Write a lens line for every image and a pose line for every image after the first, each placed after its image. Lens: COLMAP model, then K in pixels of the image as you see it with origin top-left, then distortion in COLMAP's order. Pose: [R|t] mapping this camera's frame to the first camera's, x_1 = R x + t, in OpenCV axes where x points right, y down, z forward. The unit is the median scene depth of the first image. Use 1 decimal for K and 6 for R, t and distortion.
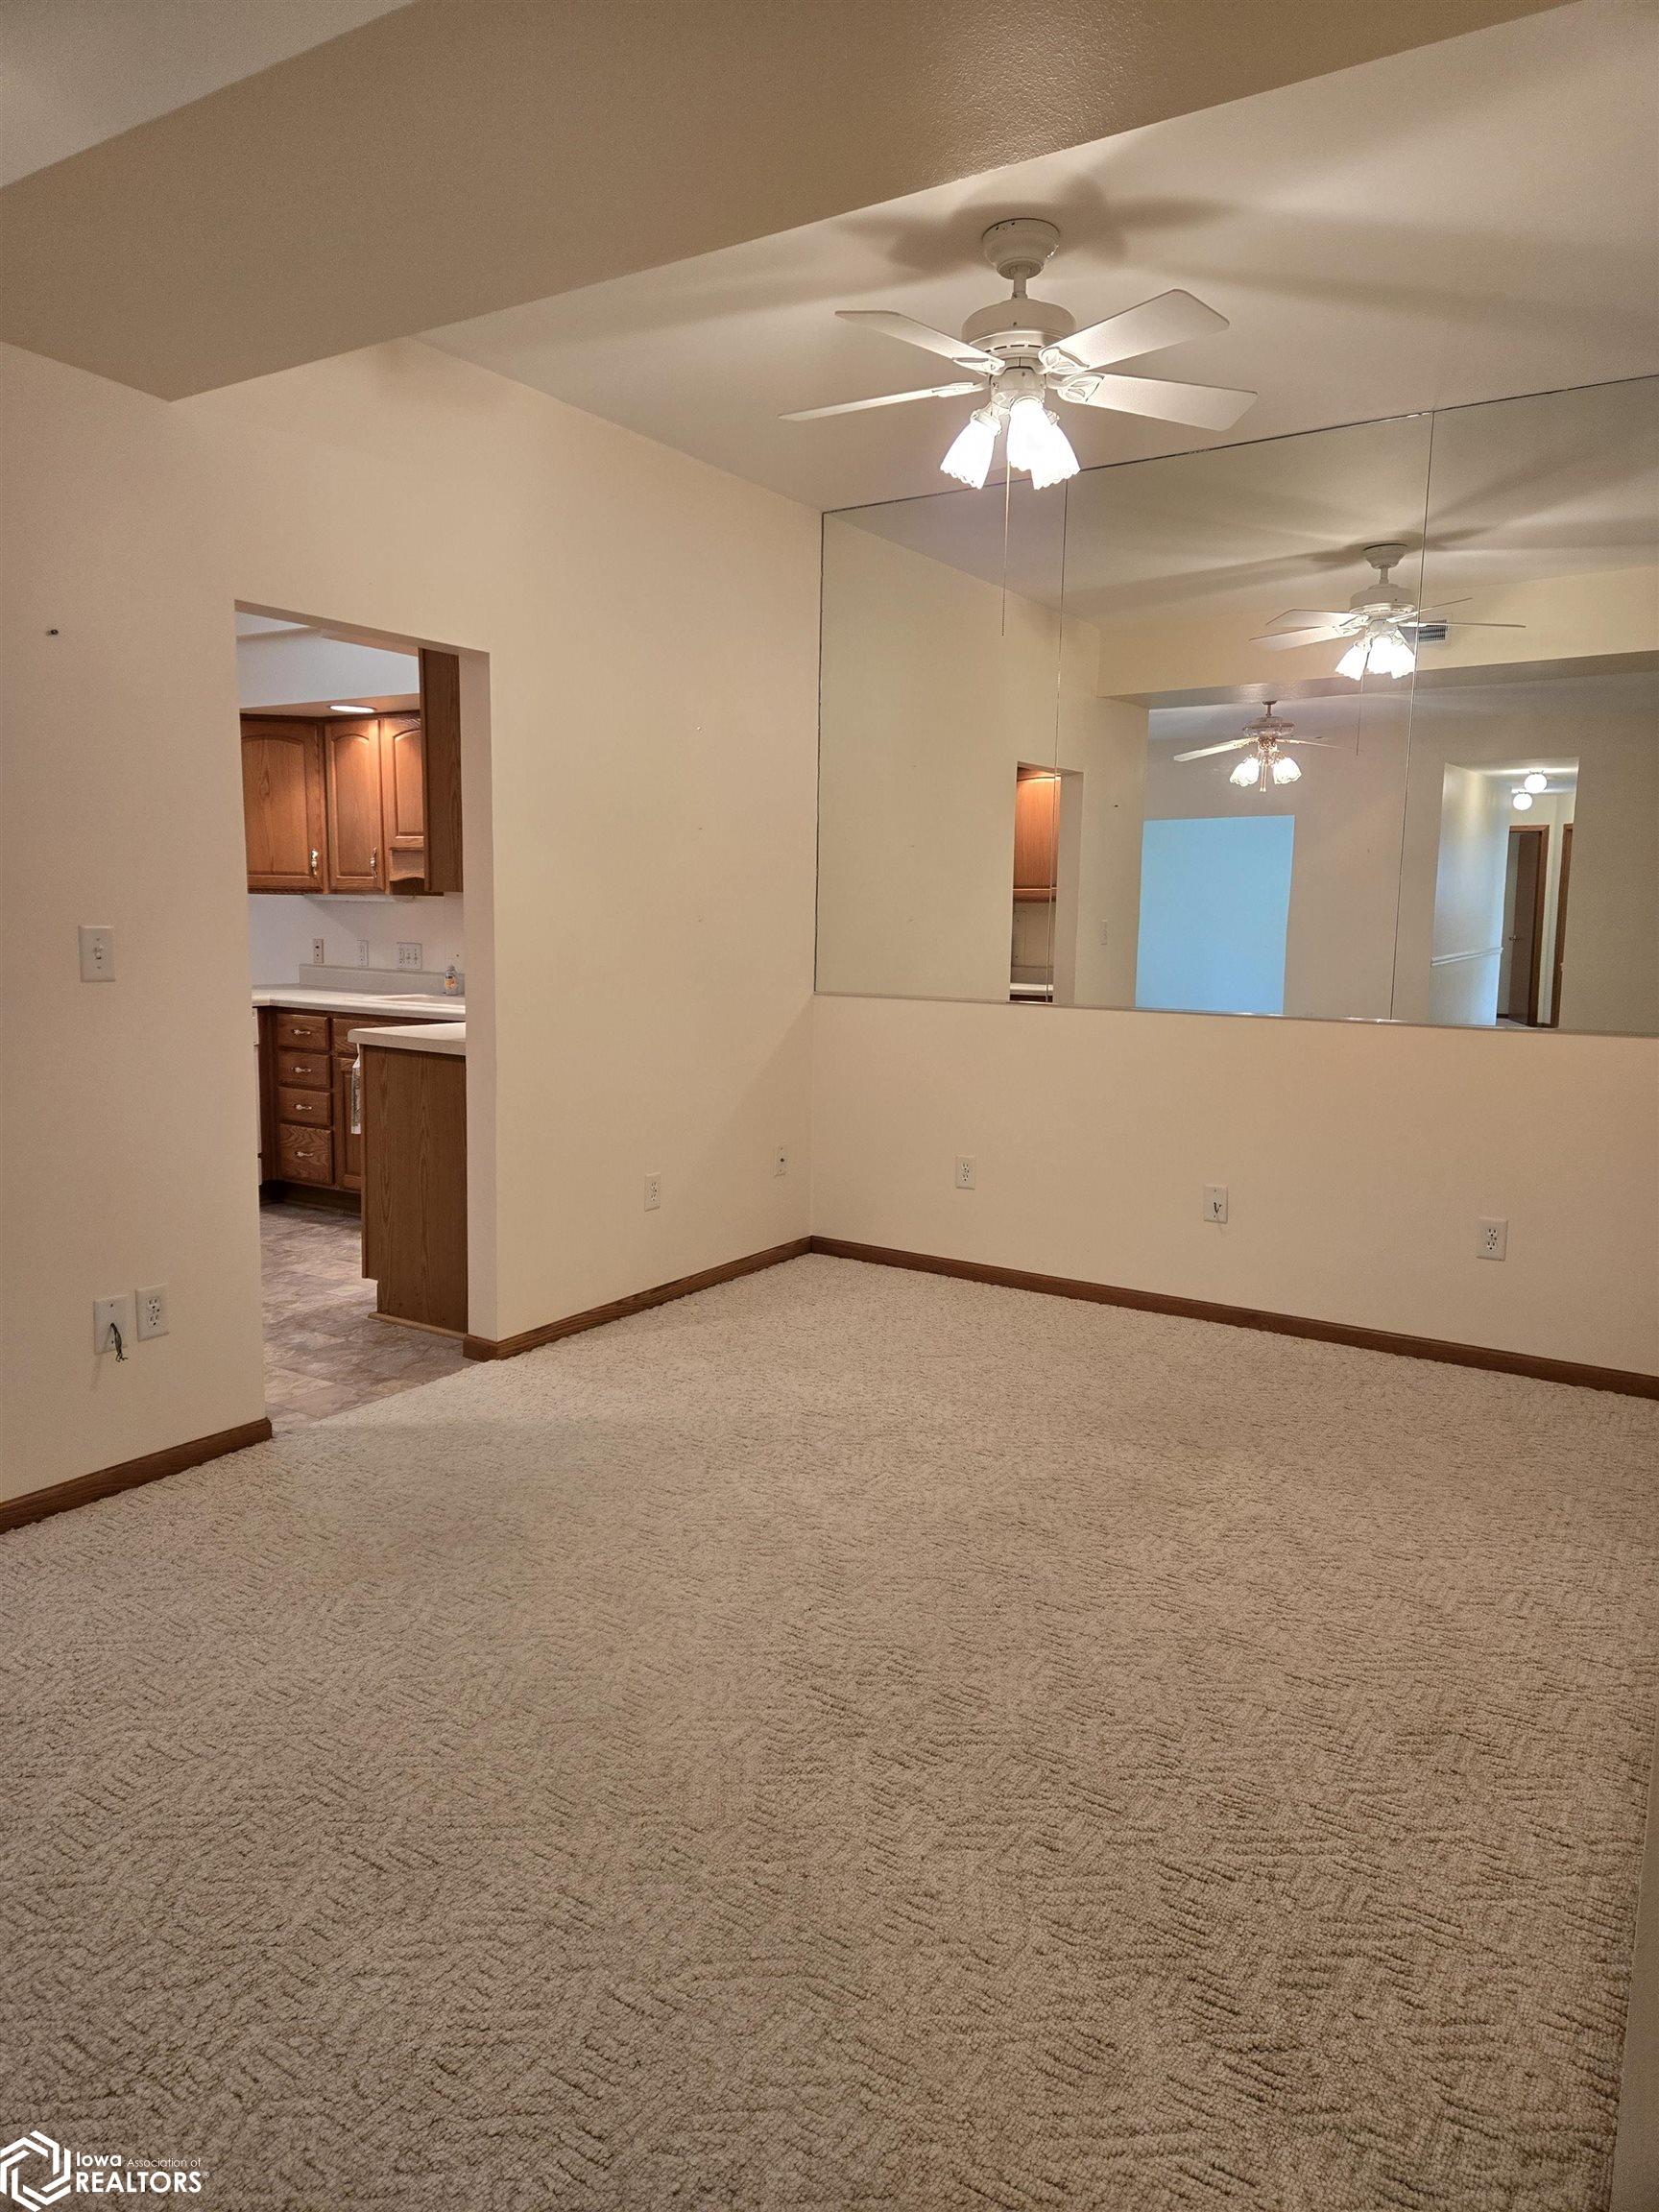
lens RADIAL K [[1439.8, 0, 827.8], [0, 1439.8, 1091.8], [0, 0, 1]] dist [0.086351, -0.097897]
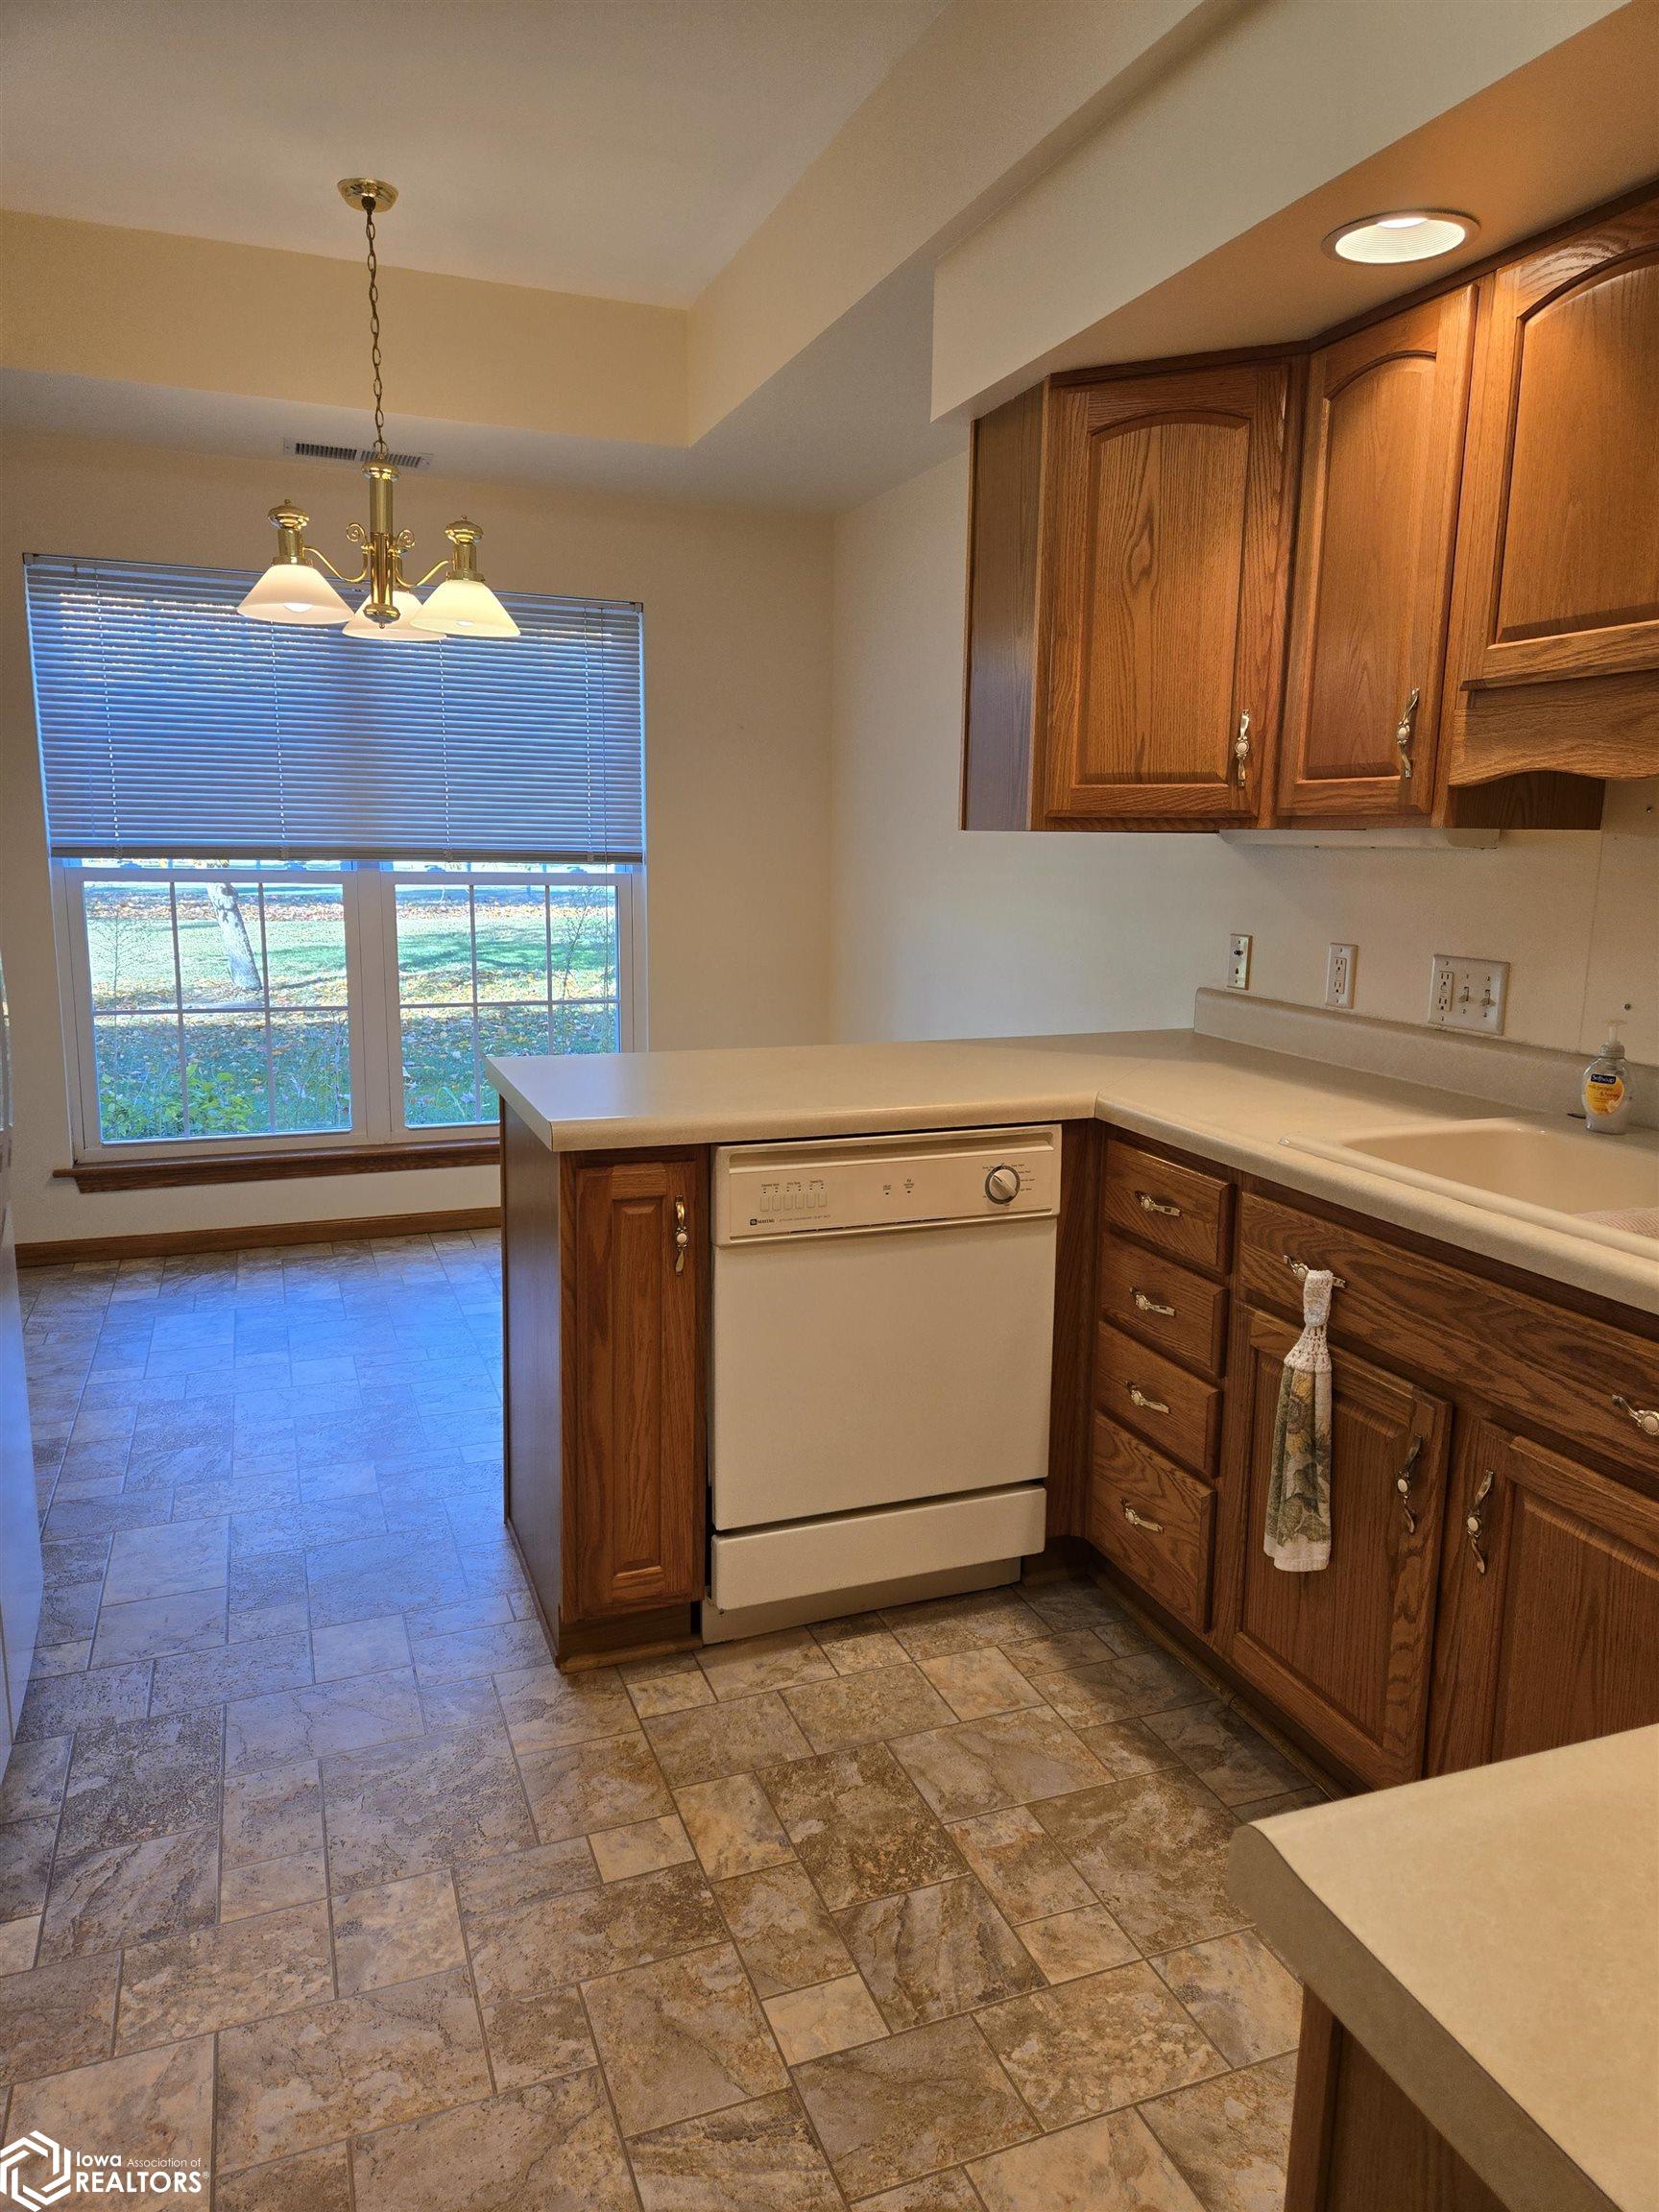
lens RADIAL K [[1472.2, 0, 828.1], [0, 1472.2, 1103.0], [0, 0, 1]] dist [0.077665, -0.071765]
pose [[0.807228, 0.099160, -0.581851, -0.266074], [-0.073142, 0.994994, 0.068096, -0.107816], [0.585690, -0.012411, 0.810440, 0.805022]]
